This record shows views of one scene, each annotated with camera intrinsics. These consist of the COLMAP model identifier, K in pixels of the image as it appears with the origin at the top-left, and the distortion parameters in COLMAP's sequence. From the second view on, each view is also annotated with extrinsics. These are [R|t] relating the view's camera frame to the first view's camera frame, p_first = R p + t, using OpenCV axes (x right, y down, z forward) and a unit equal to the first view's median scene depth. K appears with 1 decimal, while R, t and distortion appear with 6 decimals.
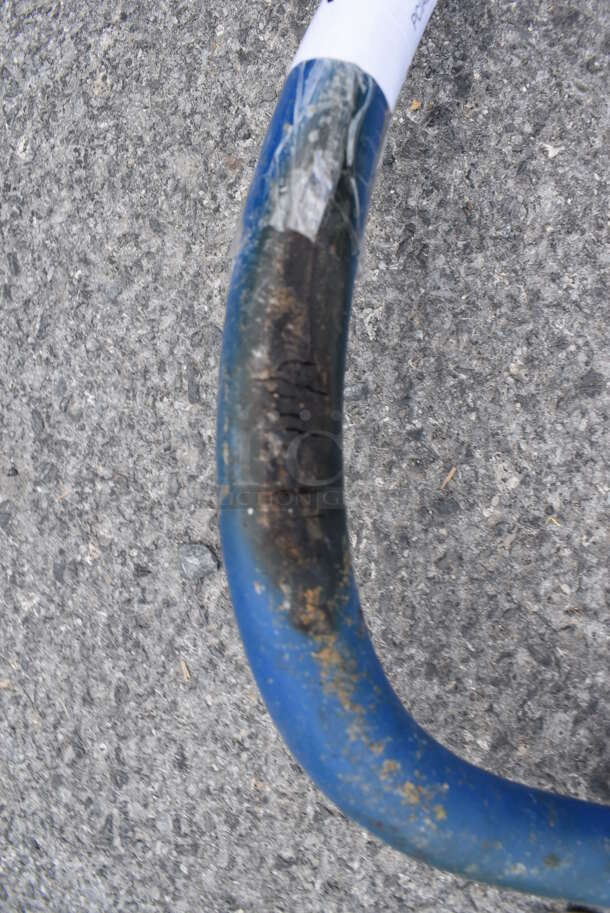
lens RADIAL K [[704.0, 0, 301.8], [0, 704.0, 452.0], [0, 0, 1]] dist [-0.099767, 0.005919]
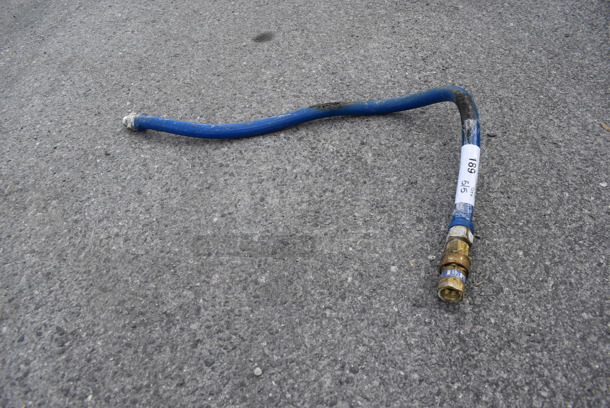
lens RADIAL K [[470.4, 0, 308.7], [0, 470.4, 203.9], [0, 0, 1]] dist [-0.099767, 0.005919]
pose [[-0.915420, 0.247919, 0.317085, 0.119379], [0.050518, -0.710790, 0.701588, -2.485930], [0.399318, 0.658265, 0.638147, -1.234913]]
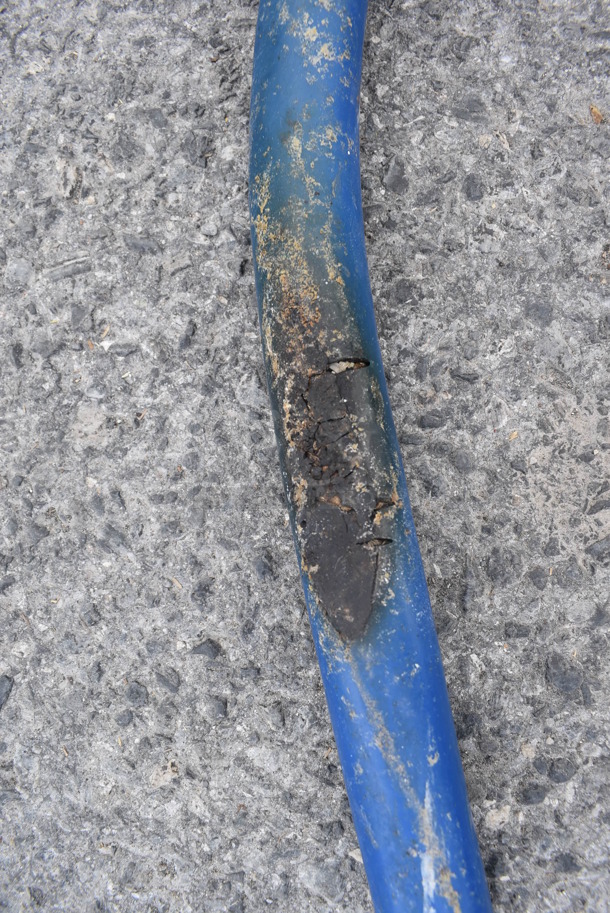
lens RADIAL K [[704.0, 0, 308.0], [0, 704.0, 455.7], [0, 0, 1]] dist [-0.099767, 0.005919]
pose [[-0.027096, 0.958496, 0.283816, 0.730461], [-0.996344, -0.048908, 0.070050, 0.408498], [0.081023, -0.280880, 0.956317, -0.019228]]
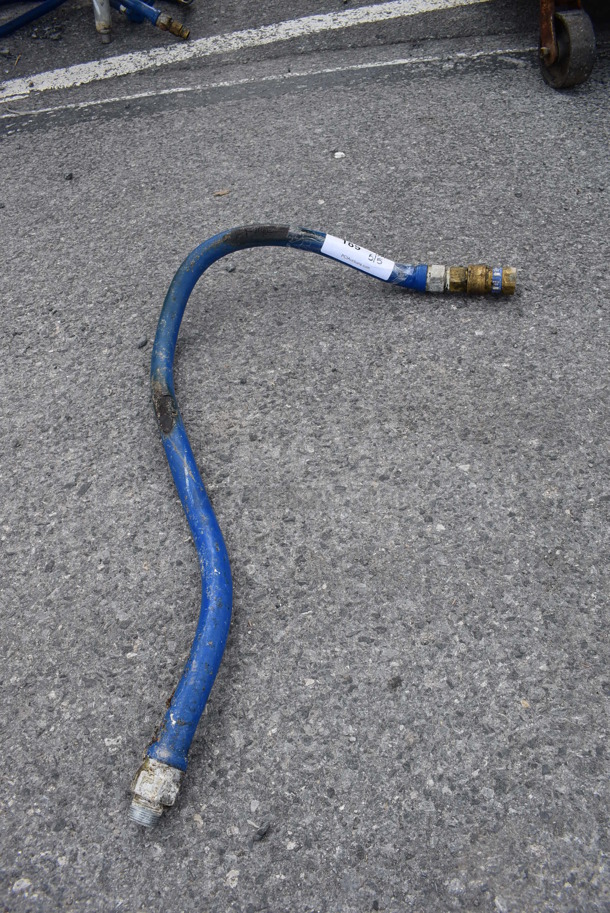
lens RADIAL K [[704.0, 0, 303.7], [0, 704.0, 461.0], [0, 0, 1]] dist [-0.099767, 0.005919]
pose [[0.098716, 0.924670, -0.367751, 2.226404], [-0.994448, 0.105204, -0.002416, -0.118561], [0.036454, 0.365947, 0.929921, -2.101973]]
